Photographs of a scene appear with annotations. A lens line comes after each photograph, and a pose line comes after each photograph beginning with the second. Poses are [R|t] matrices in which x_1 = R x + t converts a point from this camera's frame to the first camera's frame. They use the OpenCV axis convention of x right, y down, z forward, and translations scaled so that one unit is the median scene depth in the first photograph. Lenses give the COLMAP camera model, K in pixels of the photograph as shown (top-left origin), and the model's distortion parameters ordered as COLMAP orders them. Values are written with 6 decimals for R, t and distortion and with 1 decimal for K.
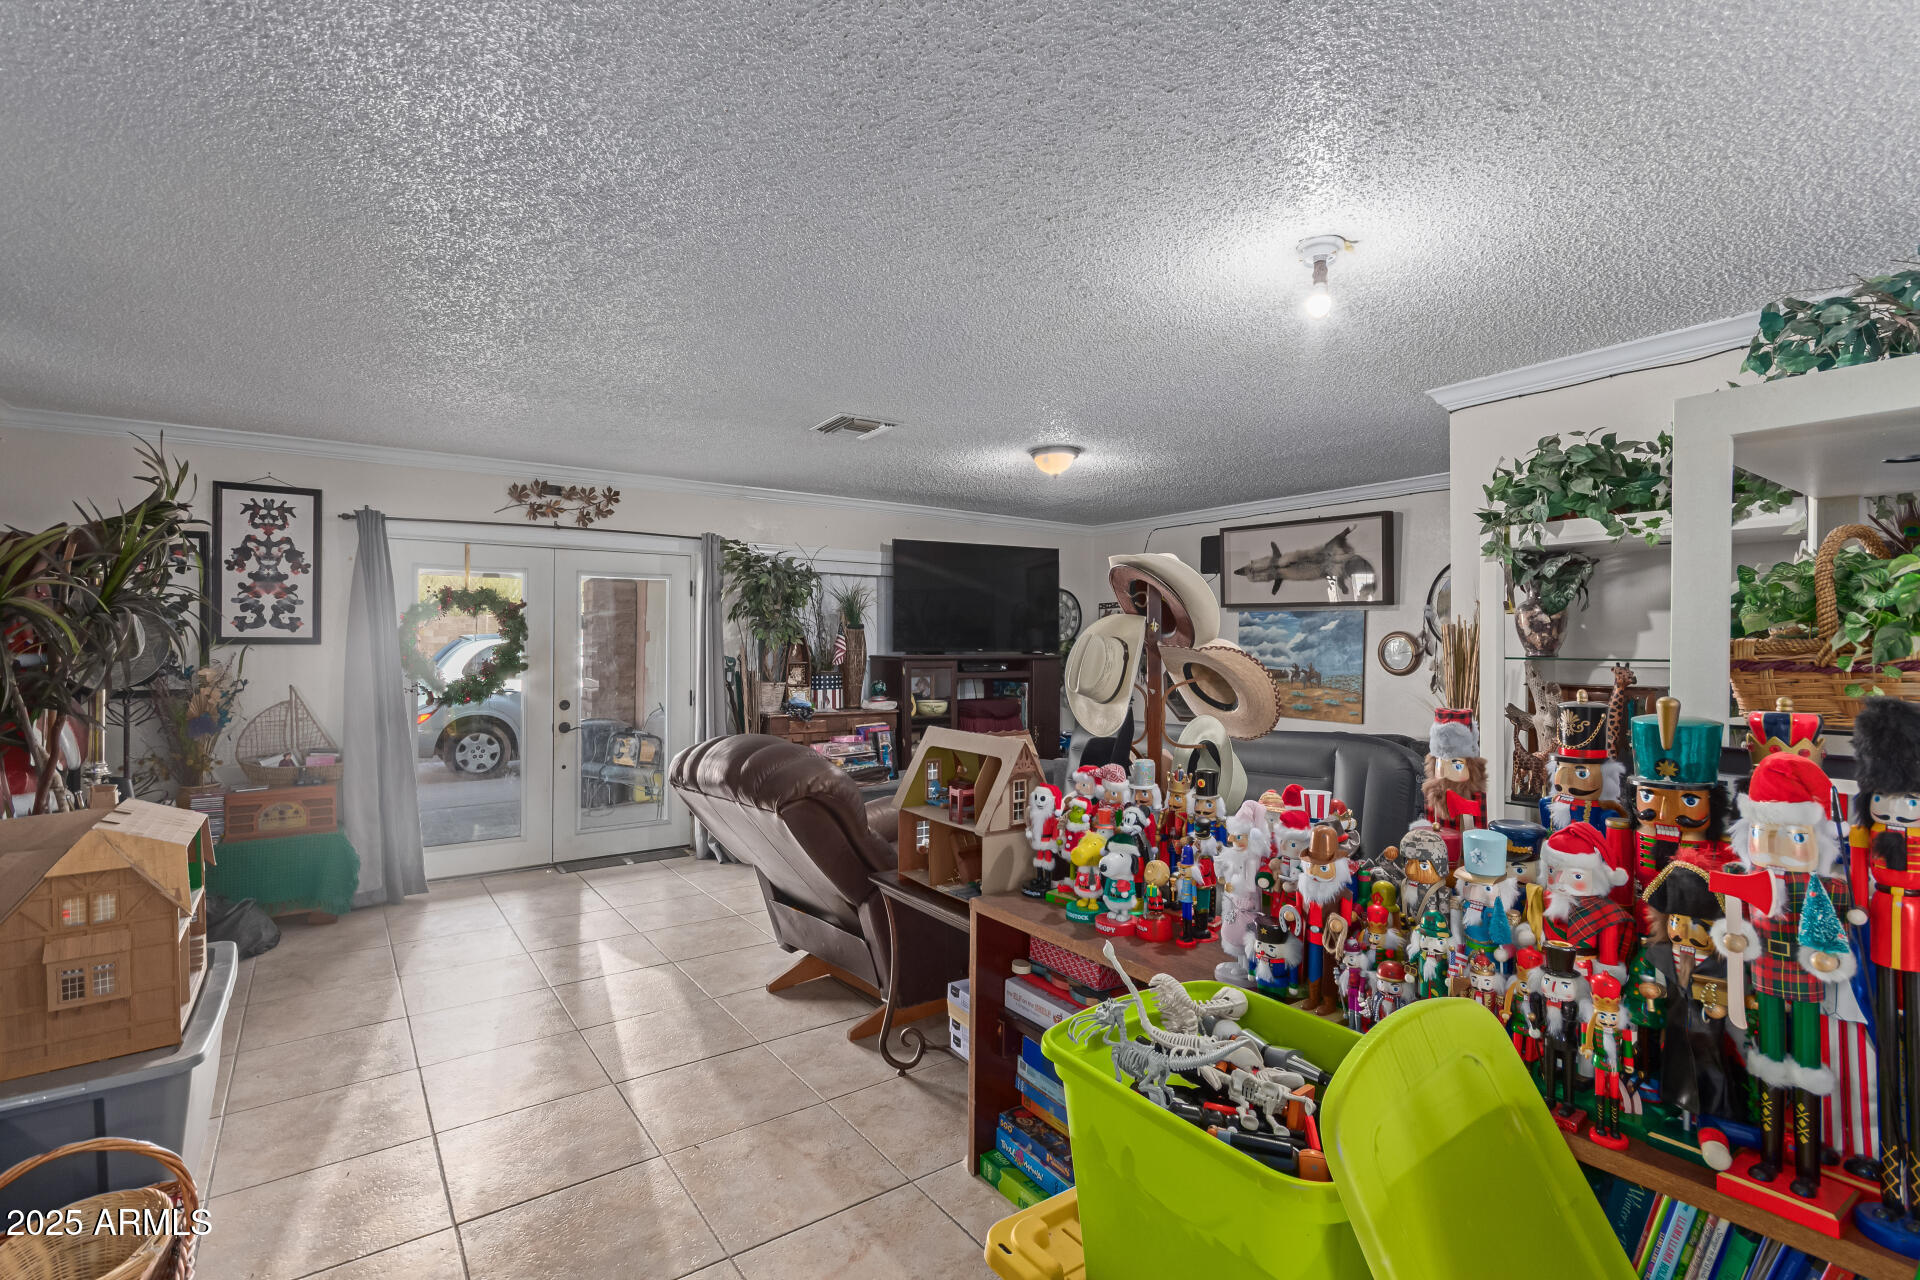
lens RADIAL K [[875.3, 0, 956.5], [0, 875.3, 639.4], [0, 0, 1]] dist [0.003436, 0.001329]
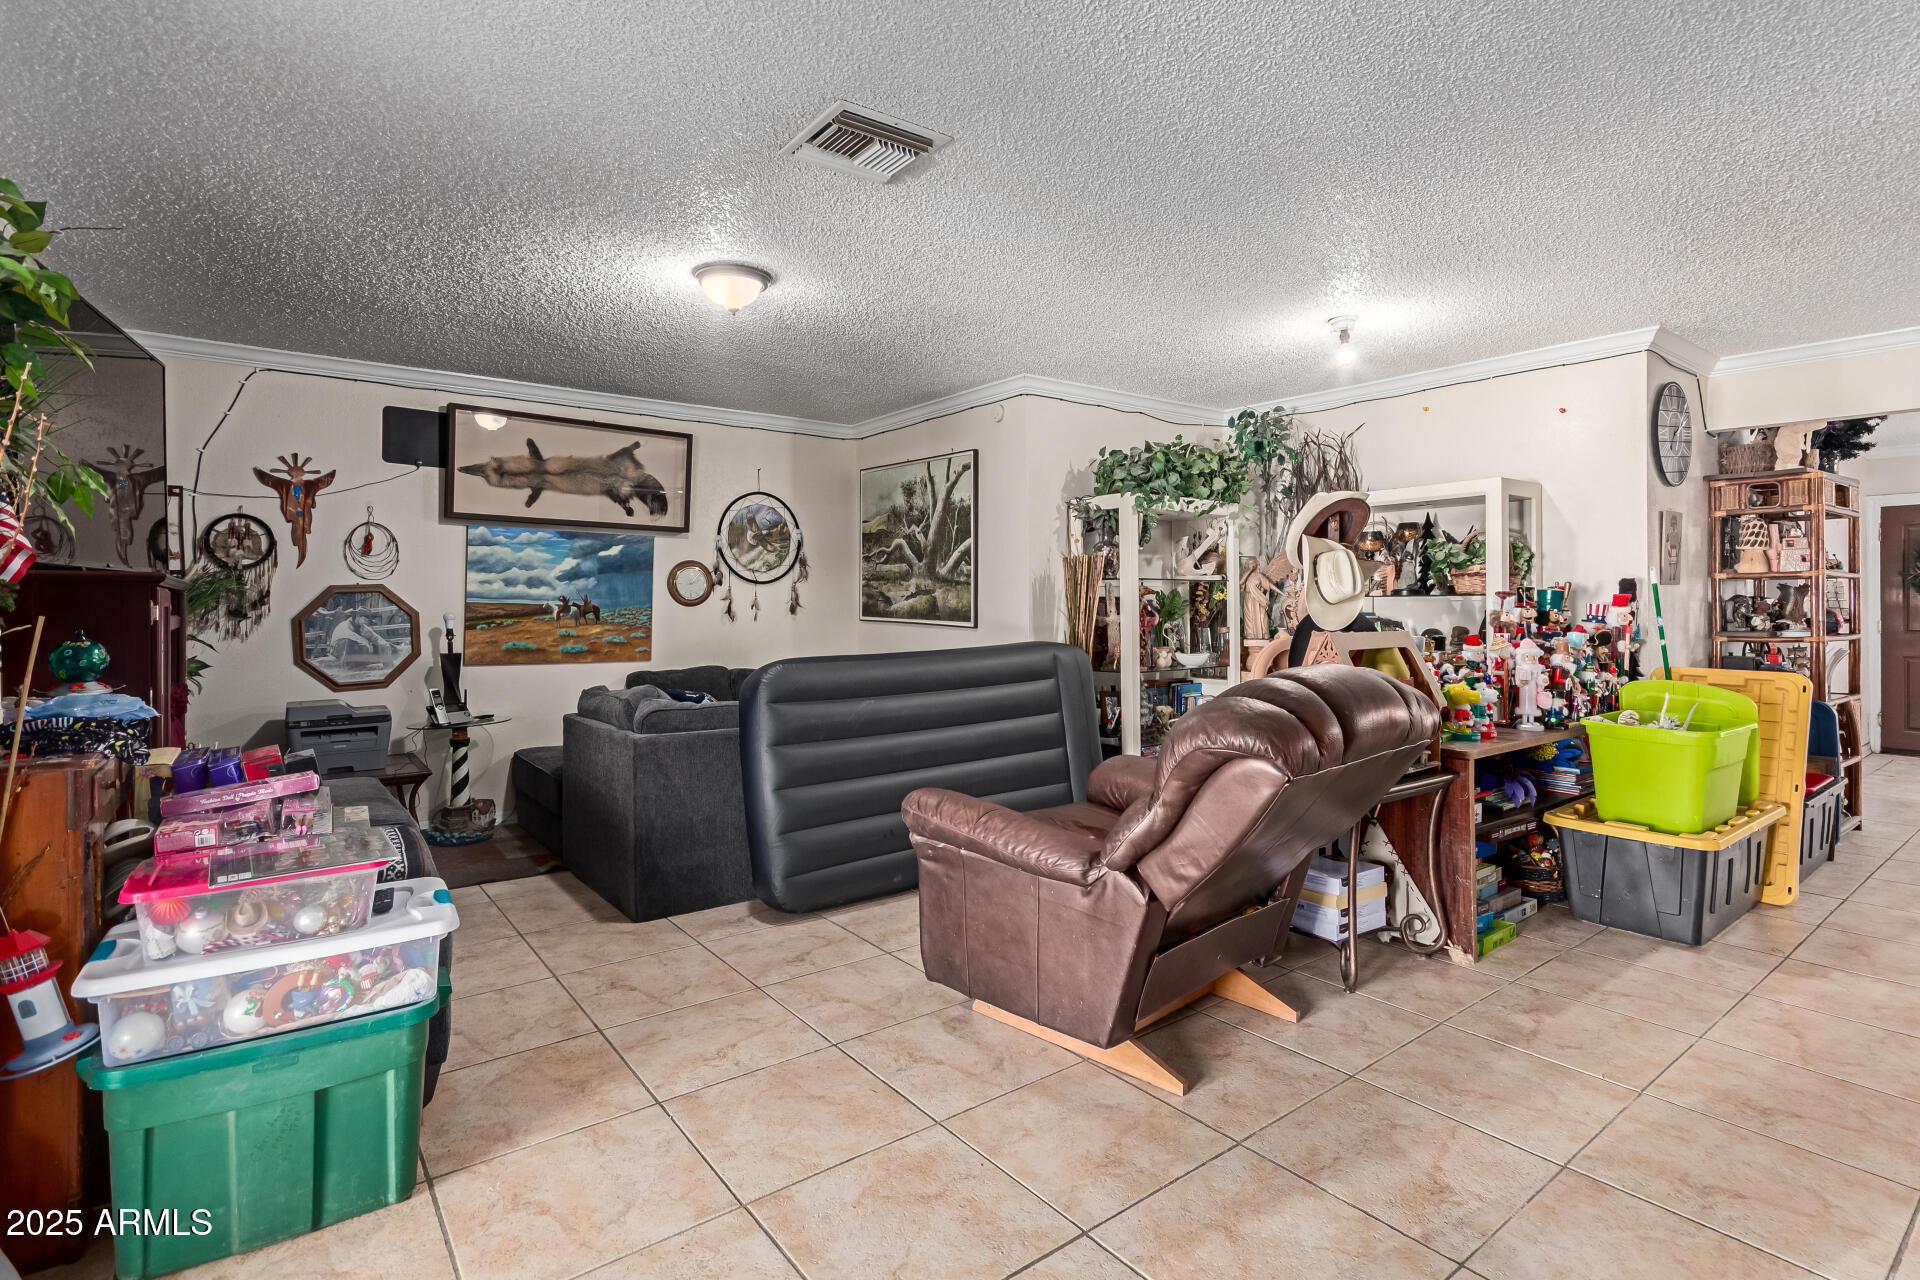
lens RADIAL K [[943.0, 0, 949.0], [0, 943.0, 630.9], [0, 0, 1]] dist [-0.002308, -0.000131]
pose [[-0.015477, -0.026600, 0.999526, -0.488111], [-0.002693, 0.999644, 0.026562, 0.035886], [-0.999877, -0.002281, -0.015543, 0.661374]]
